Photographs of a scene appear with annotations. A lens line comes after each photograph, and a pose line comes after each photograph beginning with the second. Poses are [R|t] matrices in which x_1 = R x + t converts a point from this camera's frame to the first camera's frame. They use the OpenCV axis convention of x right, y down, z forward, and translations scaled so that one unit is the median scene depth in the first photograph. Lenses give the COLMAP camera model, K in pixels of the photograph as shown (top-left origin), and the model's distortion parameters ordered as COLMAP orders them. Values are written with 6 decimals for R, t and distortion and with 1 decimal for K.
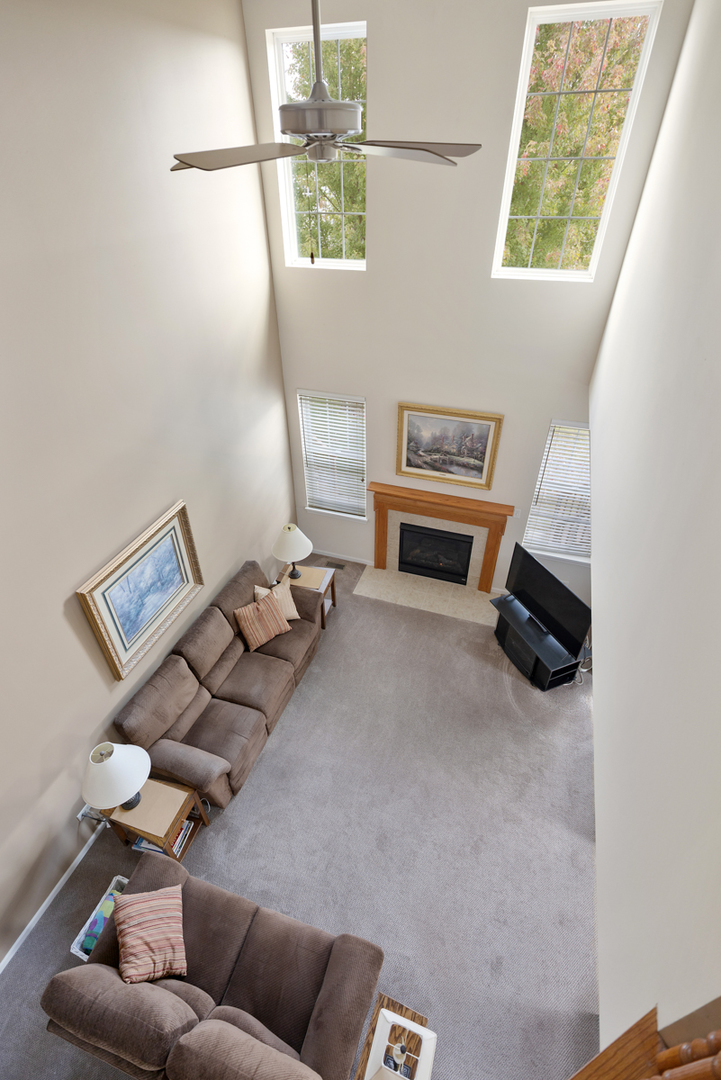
lens RADIAL K [[508.9, 0, 360.5], [0, 508.9, 540.0], [0, 0, 1]] dist [0.001517, 0.000061]
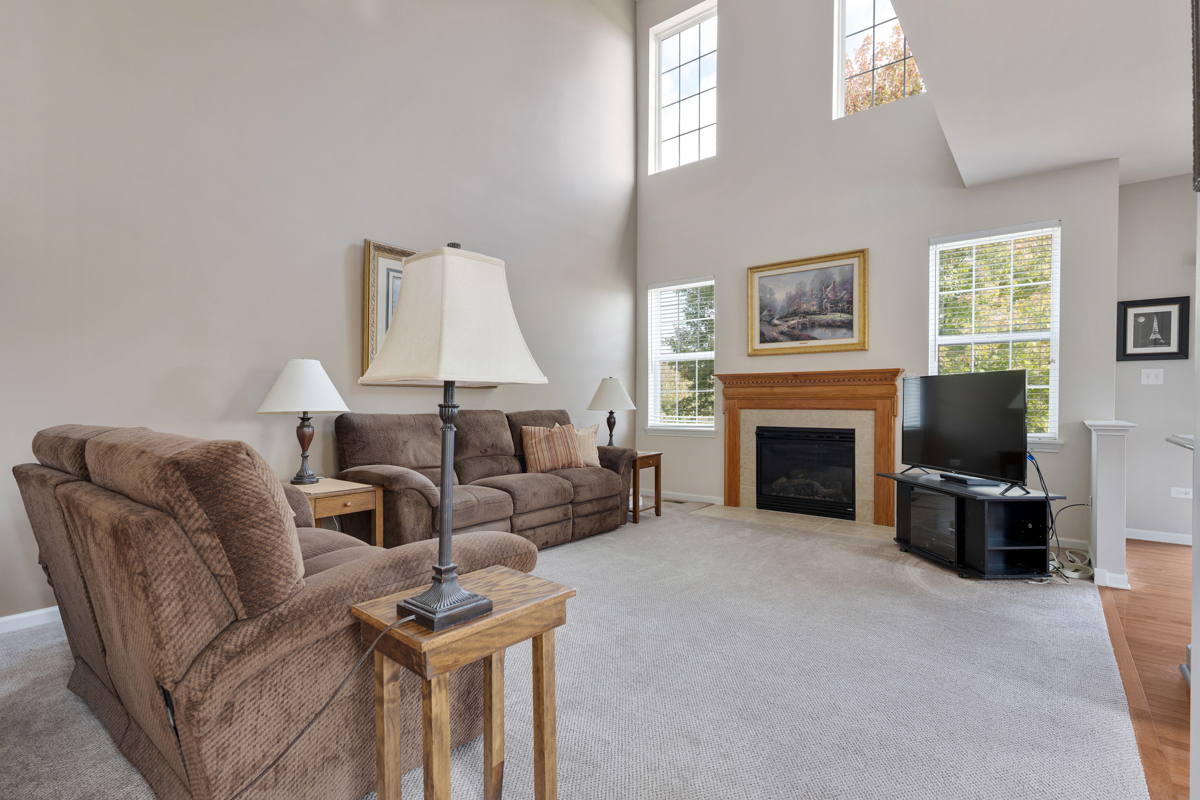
lens RADIAL K [[565.4, 0, 598.9], [0, 565.4, 406.0], [0, 0, 1]] dist [0.001517, 0.000061]
pose [[0.943494, 0.012434, -0.331156, 0.156235], [-0.210873, 0.793401, -0.571006, 0.555518], [0.255640, 0.608573, 0.751191, 0.294151]]
